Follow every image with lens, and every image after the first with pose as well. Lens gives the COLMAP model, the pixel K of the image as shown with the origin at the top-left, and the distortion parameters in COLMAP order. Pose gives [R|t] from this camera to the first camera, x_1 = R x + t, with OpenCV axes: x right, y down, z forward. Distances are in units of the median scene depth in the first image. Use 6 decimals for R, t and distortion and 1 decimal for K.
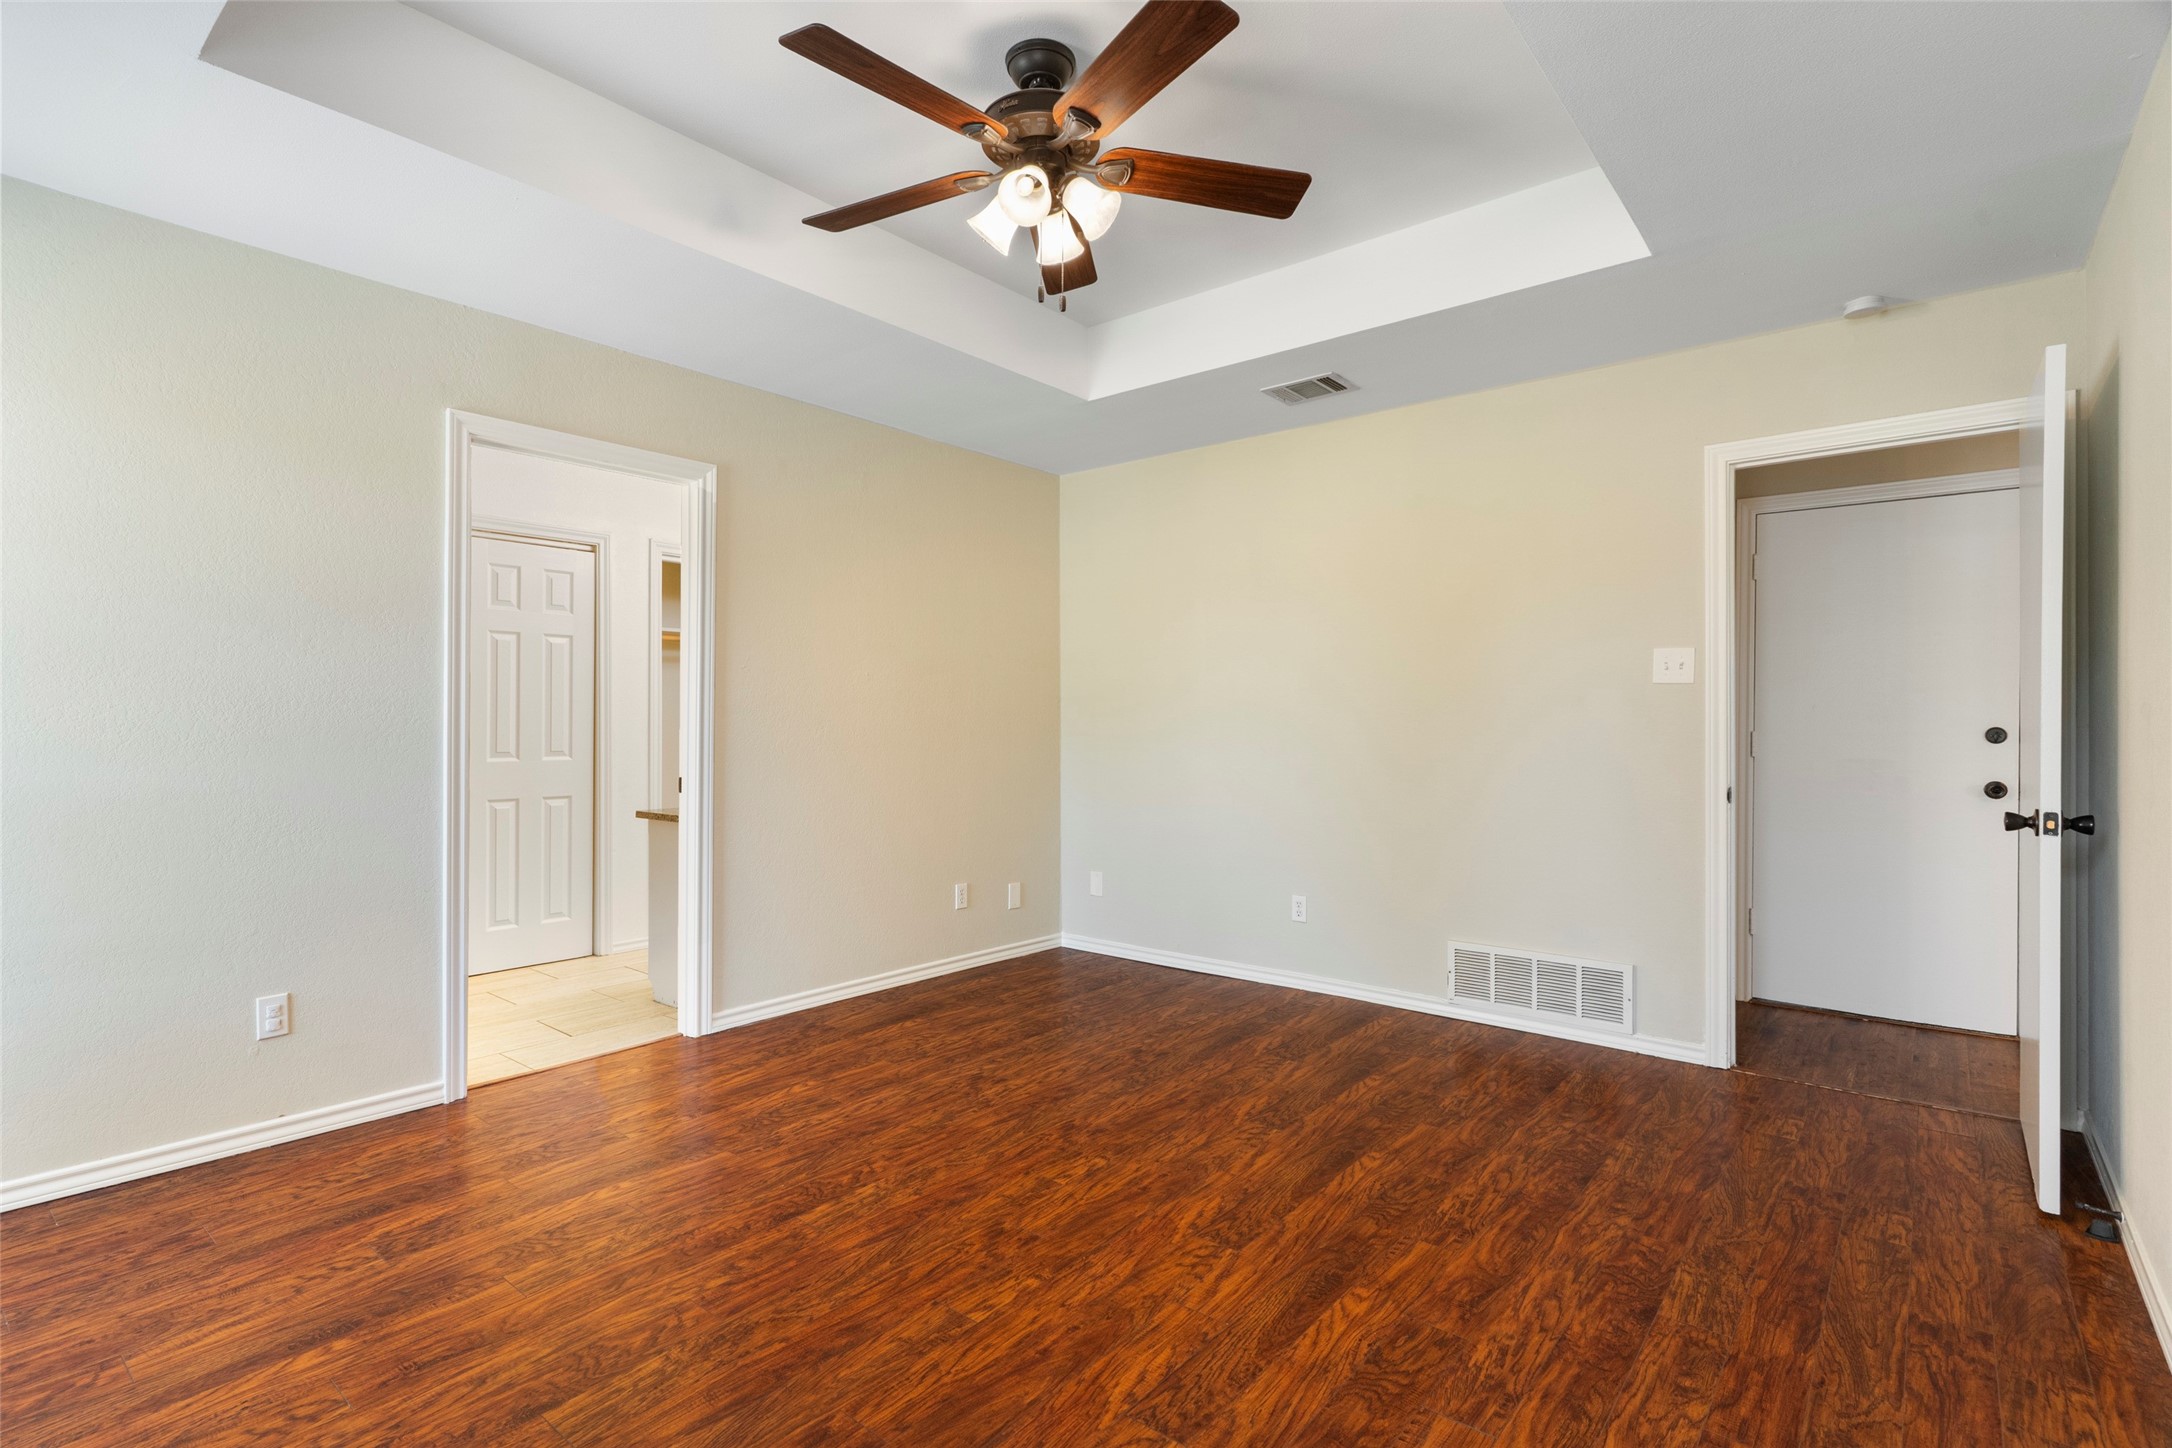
lens RADIAL K [[1037.2, 0, 1075.7], [0, 1037.2, 720.3], [0, 0, 1]] dist [0.003639, 0.000225]
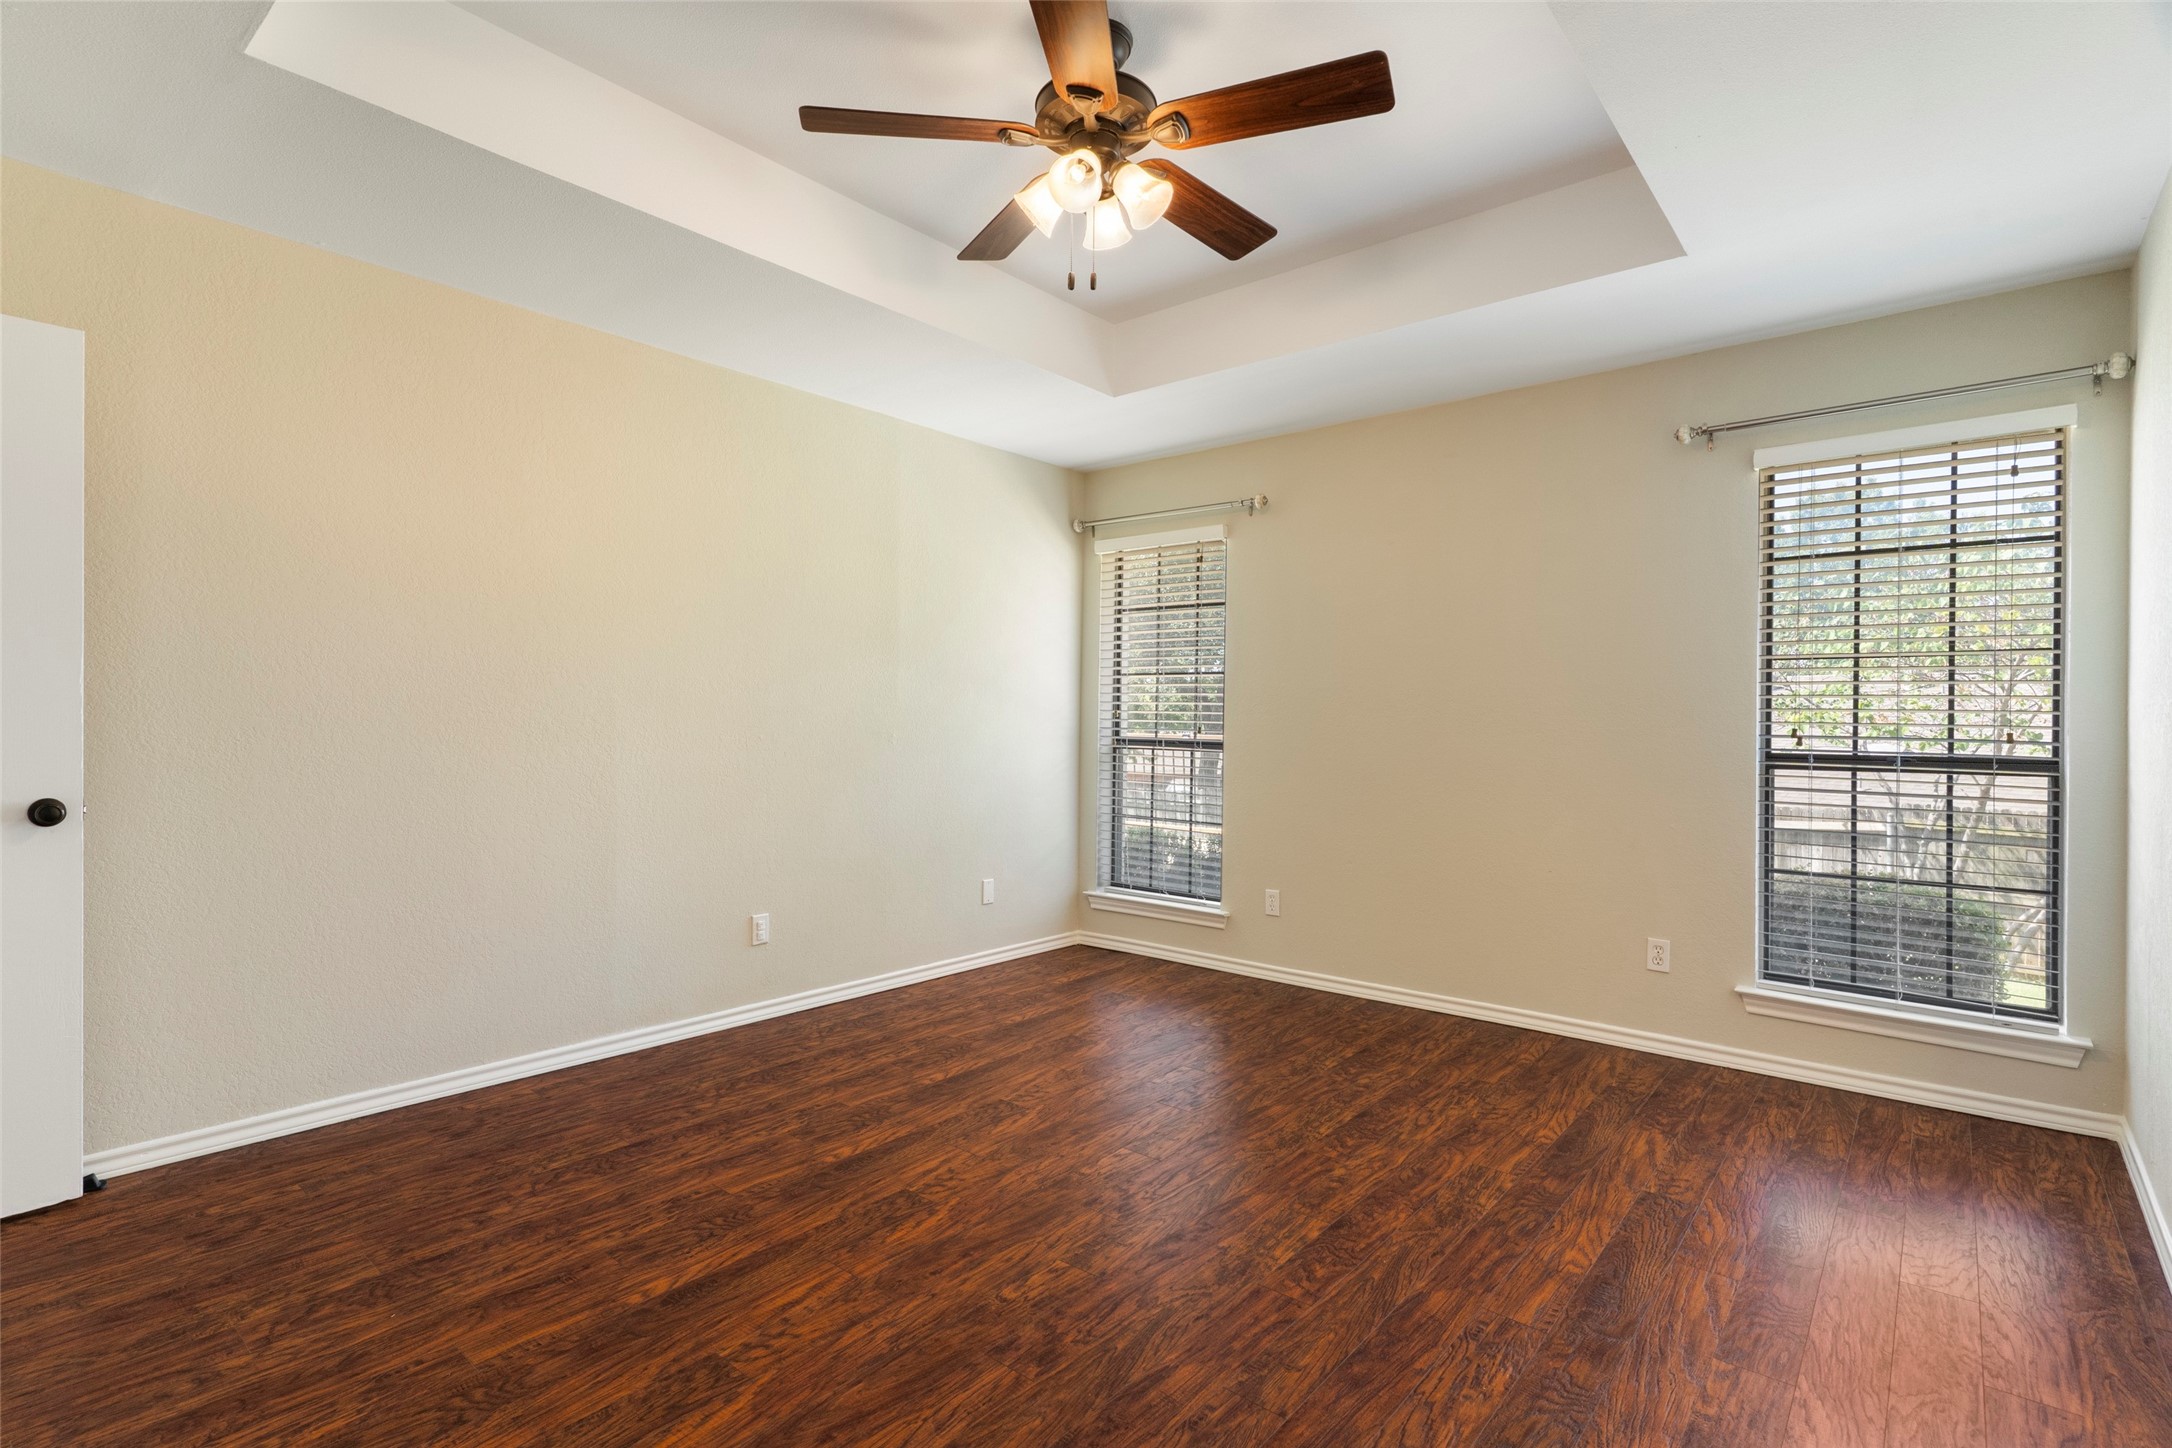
lens RADIAL K [[1037.2, 0, 1075.7], [0, 1037.2, 720.3], [0, 0, 1]] dist [0.003639, 0.000225]
pose [[-0.999872, -0.011163, 0.011480, -0.034005], [-0.011196, 0.999933, -0.002836, 0.006161], [-0.011448, -0.002964, -0.999930, 2.040824]]
